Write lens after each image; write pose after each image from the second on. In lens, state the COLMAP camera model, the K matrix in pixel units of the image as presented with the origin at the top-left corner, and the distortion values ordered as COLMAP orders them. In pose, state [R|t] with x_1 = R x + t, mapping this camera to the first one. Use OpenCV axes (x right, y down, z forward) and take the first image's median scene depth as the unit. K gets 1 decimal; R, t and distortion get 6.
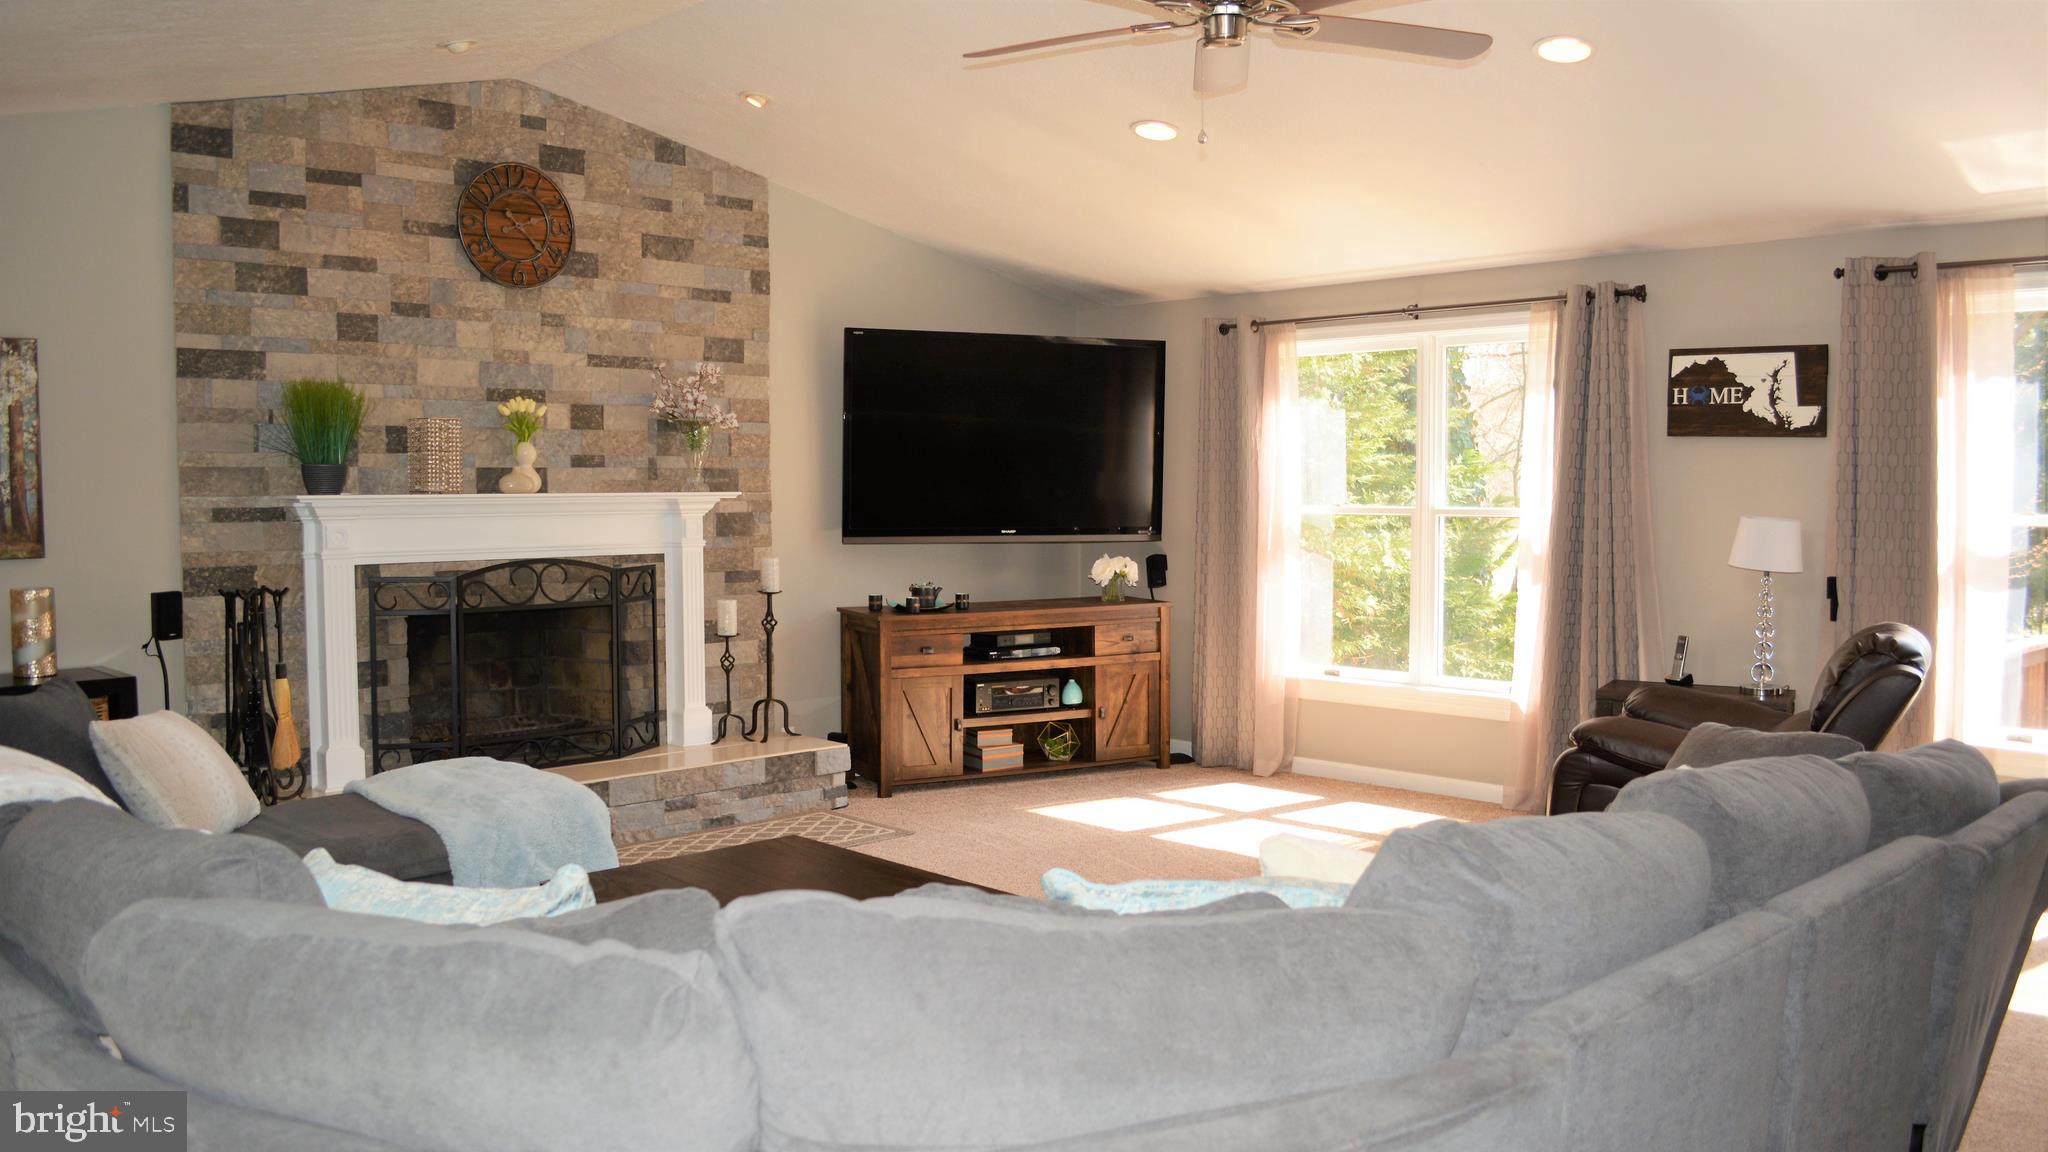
lens RADIAL K [[1618.4, 0, 1032.3], [0, 1618.4, 577.8], [0, 0, 1]] dist [-0.081946, 0.012660]
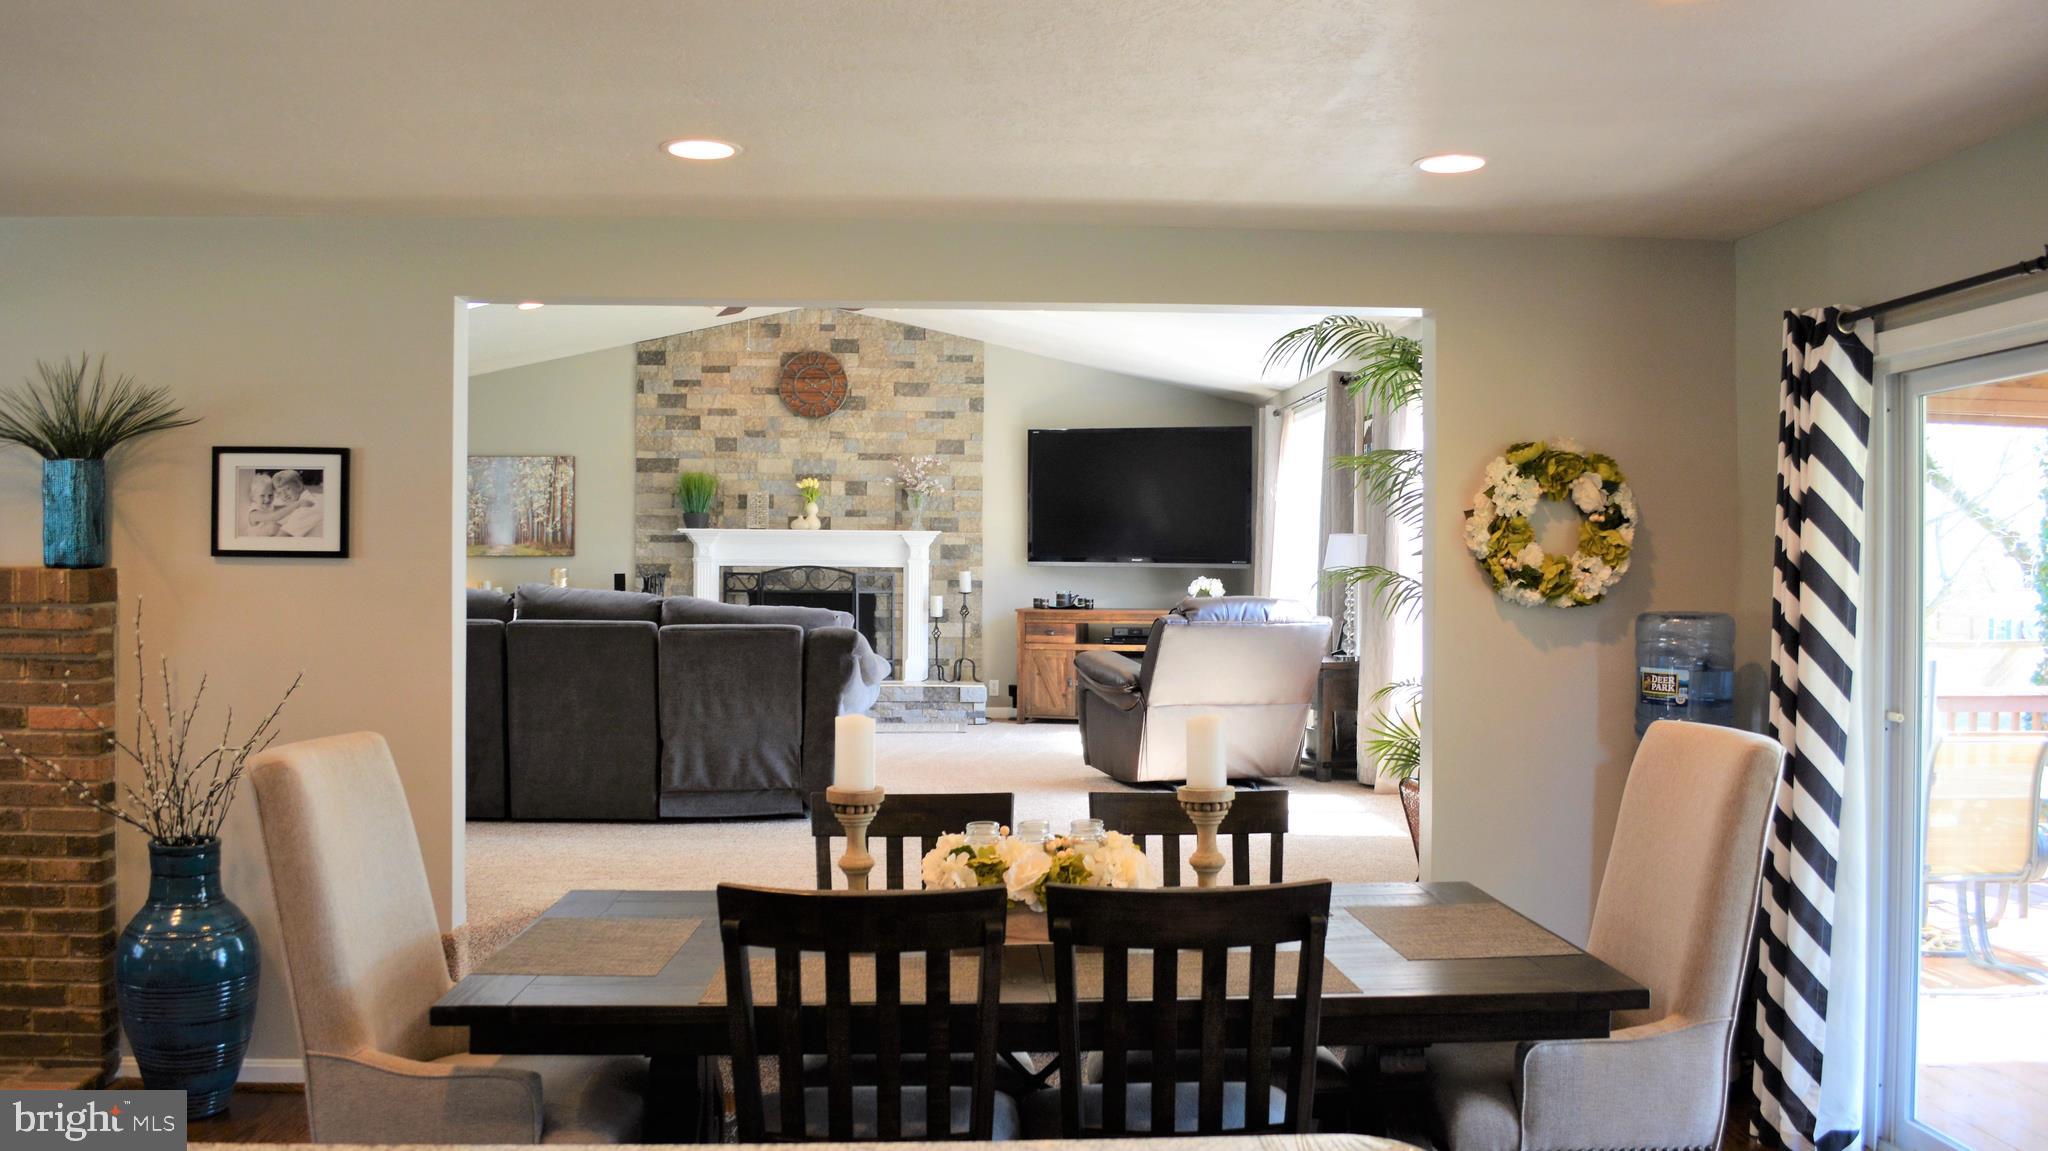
lens RADIAL K [[1646.5, 0, 1027.0], [0, 1646.5, 570.2], [0, 0, 1]] dist [-0.079061, 0.000242]
pose [[0.752196, 0.004042, -0.658927, 1.101620], [-0.047421, 0.997720, -0.048014, 0.070822], [0.657231, 0.067363, 0.750673, -0.241202]]
